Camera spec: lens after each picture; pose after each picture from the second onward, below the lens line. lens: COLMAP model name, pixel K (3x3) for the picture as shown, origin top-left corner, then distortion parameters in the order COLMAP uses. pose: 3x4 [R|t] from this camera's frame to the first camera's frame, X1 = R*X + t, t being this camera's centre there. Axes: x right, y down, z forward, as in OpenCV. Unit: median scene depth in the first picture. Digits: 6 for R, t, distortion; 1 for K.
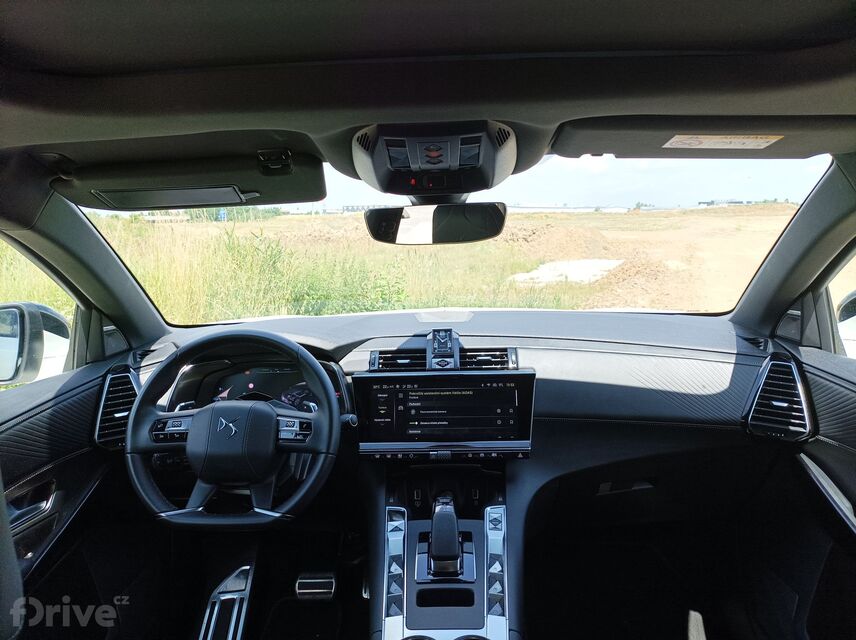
lens RADIAL K [[570.3, 0, 427.3], [0, 570.3, 318.0], [0, 0, 1]] dist [0.046662, 0.000157]
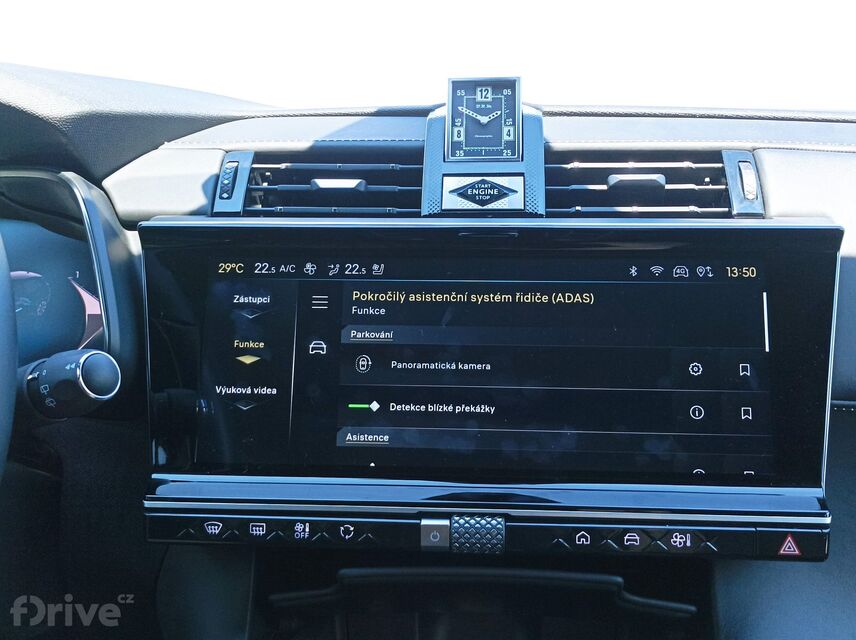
lens RADIAL K [[902.3, 0, 427.9], [0, 902.3, 322.9], [0, 0, 1]] dist [0.020181, 0.000000]
pose [[0.999369, 0.034324, -0.009164, 0.007622], [-0.033946, 0.998674, 0.038691, 0.126779], [0.010480, -0.038355, 0.999209, 0.579185]]
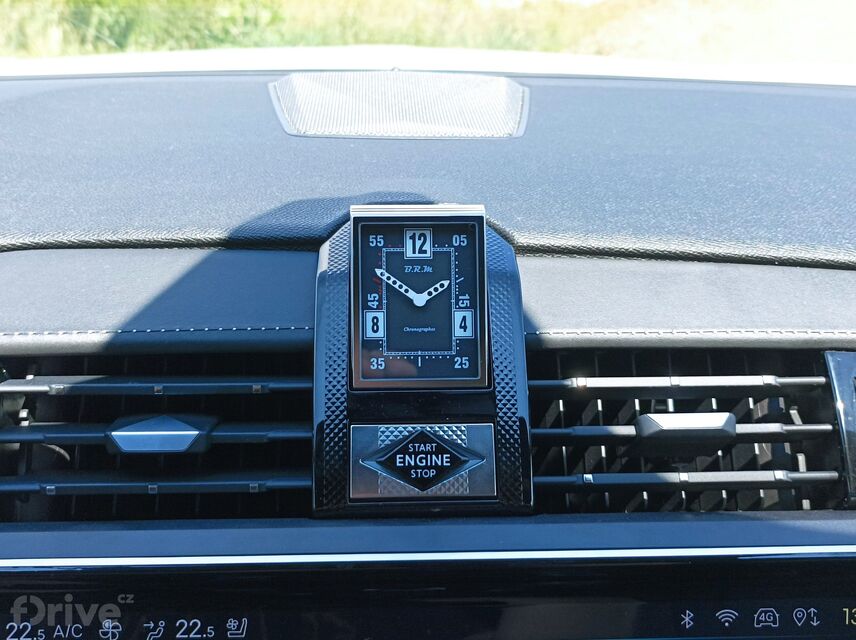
lens RADIAL K [[902.3, 0, 431.2], [0, 902.3, 320.4], [0, 0, 1]] dist [0.020181, 0.000000]
pose [[0.993139, 0.001525, 0.116933, 0.001877], [-0.034036, 0.960394, 0.276558, -0.021956], [-0.111880, -0.278640, 0.953857, 0.793522]]
